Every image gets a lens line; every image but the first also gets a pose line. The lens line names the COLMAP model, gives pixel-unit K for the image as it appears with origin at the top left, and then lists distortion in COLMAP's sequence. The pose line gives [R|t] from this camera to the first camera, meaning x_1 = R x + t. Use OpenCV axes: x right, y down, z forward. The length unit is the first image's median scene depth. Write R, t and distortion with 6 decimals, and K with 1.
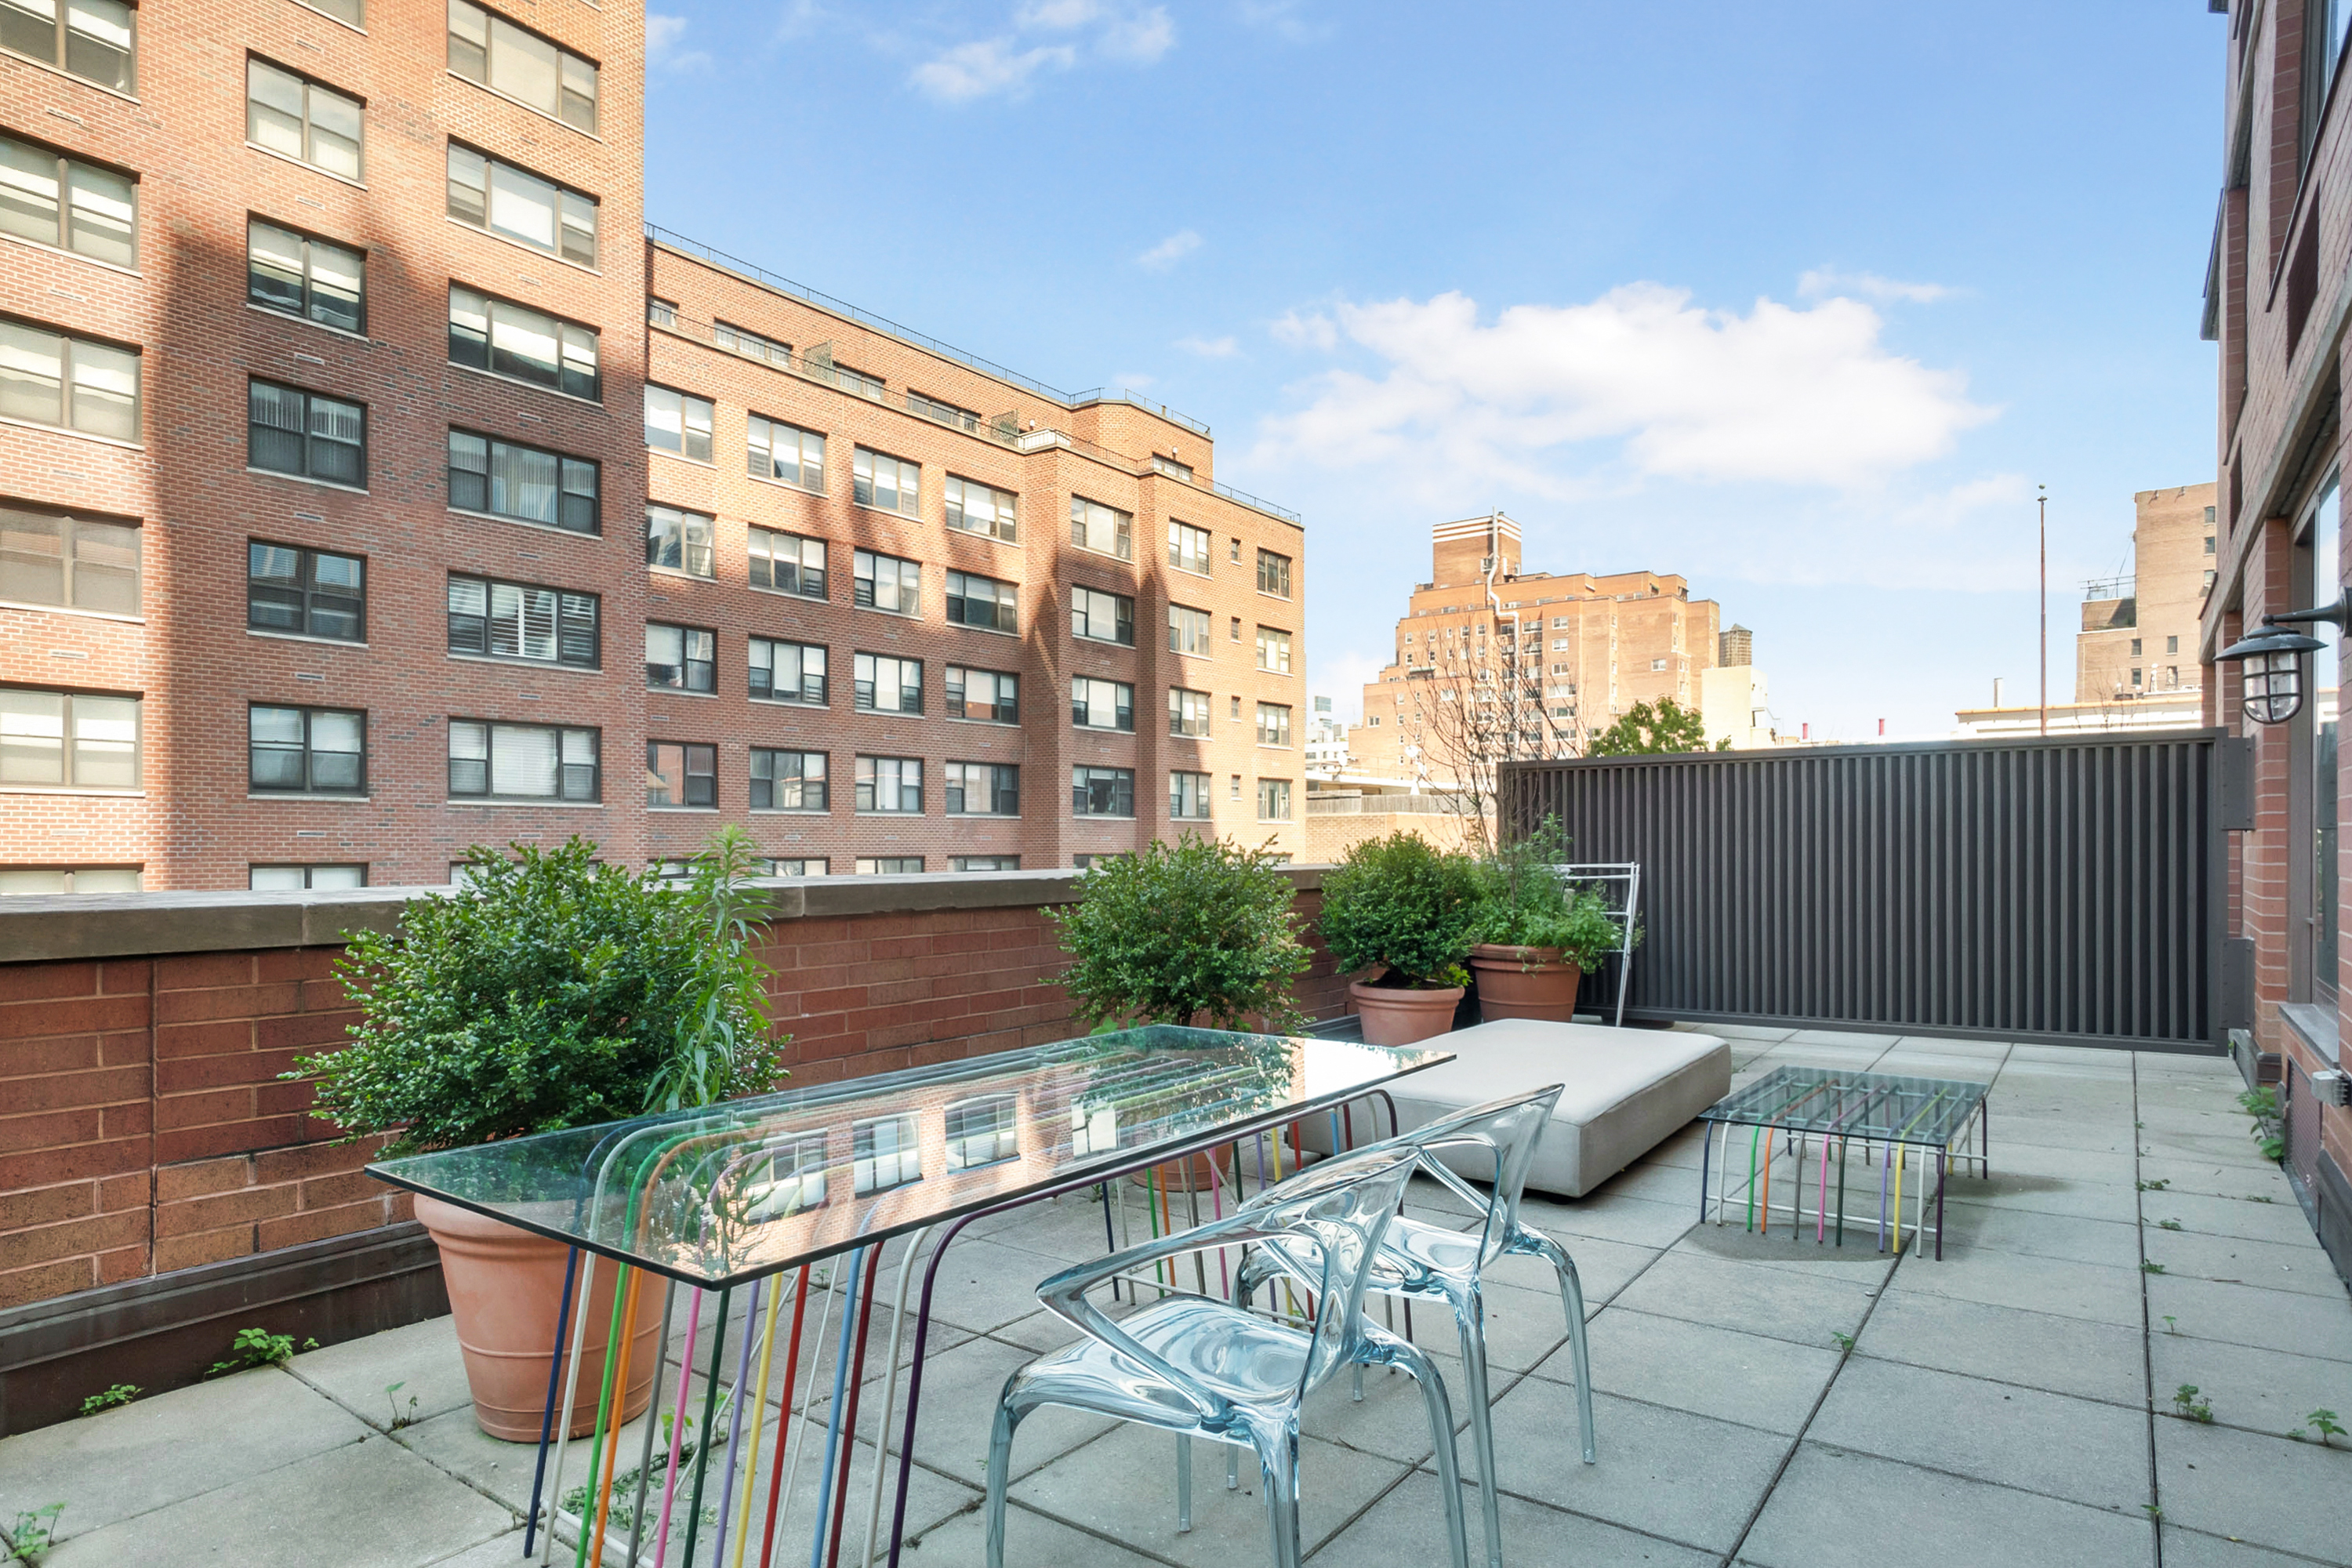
lens RADIAL K [[1284.4, 0, 1178.3], [0, 1284.4, 854.4], [0, 0, 1]] dist [0.002655, 0.000453]
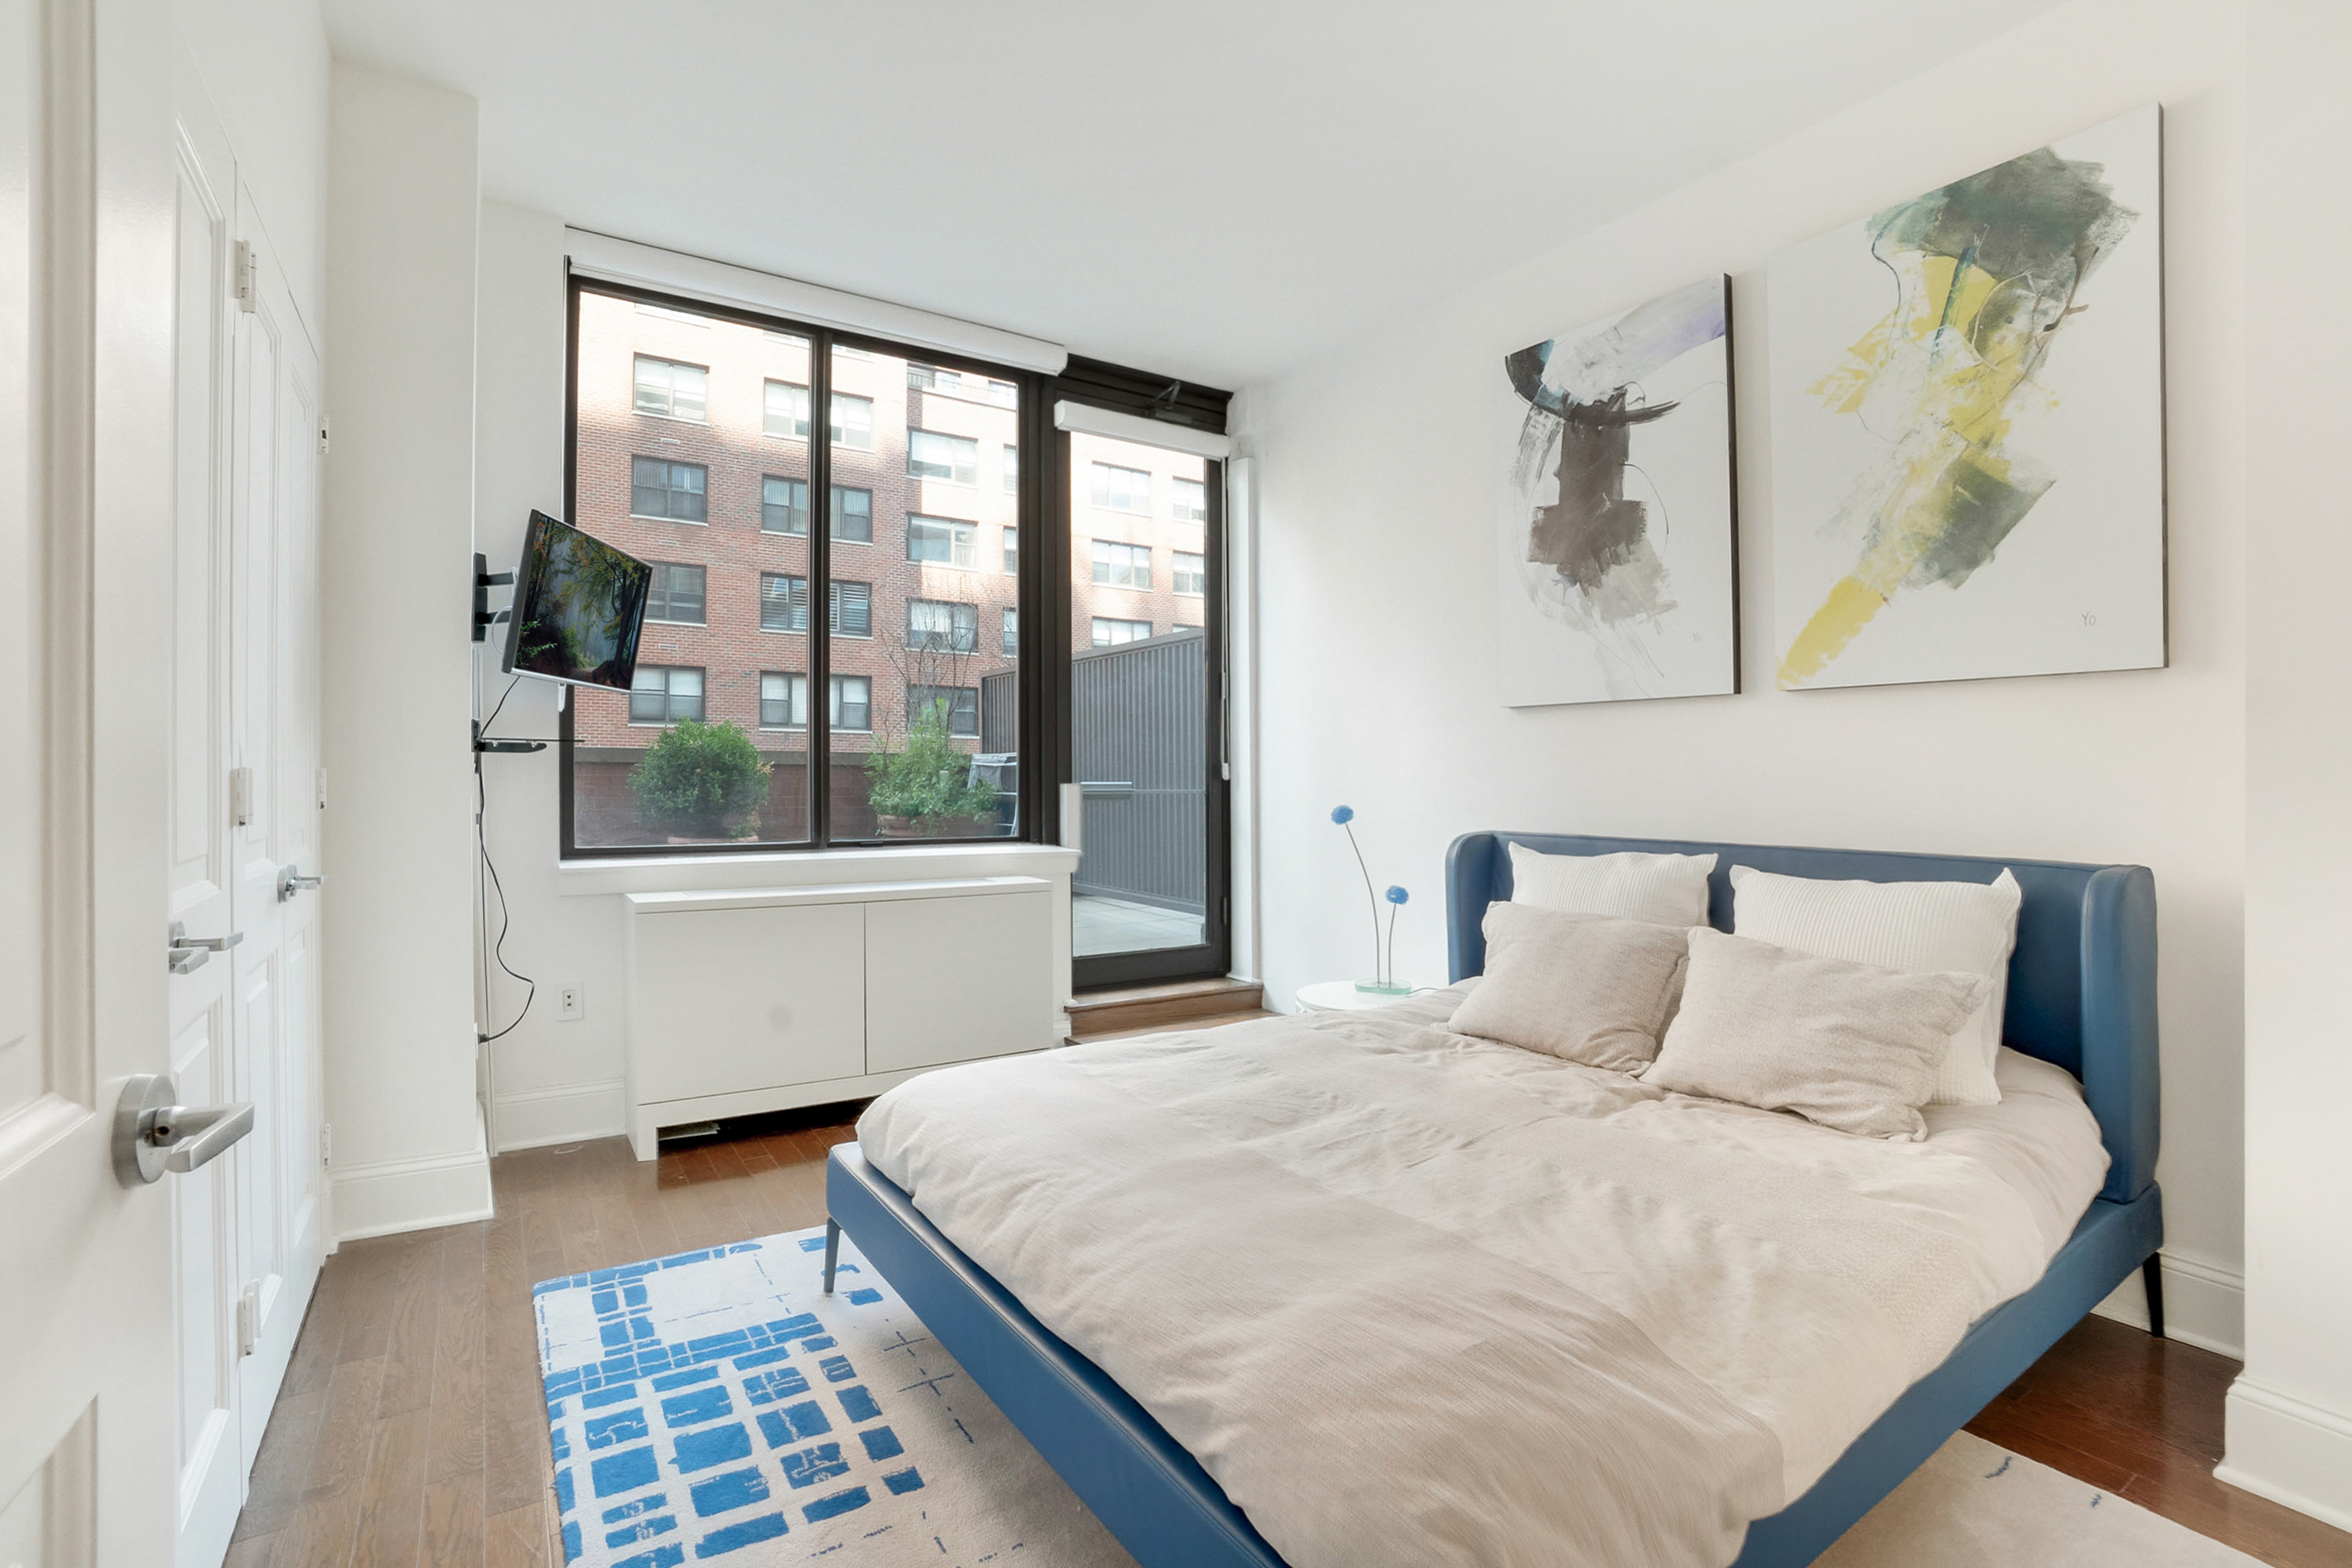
lens RADIAL K [[1078.3, 0, 1173.7], [0, 1078.3, 788.5], [0, 0, 1]] dist [-0.001443, -0.000046]
pose [[0.933232, -0.008882, -0.359164, 0.321577], [0.002989, 0.999852, -0.016958, 0.050330], [0.359262, 0.014752, 0.933120, 0.017579]]
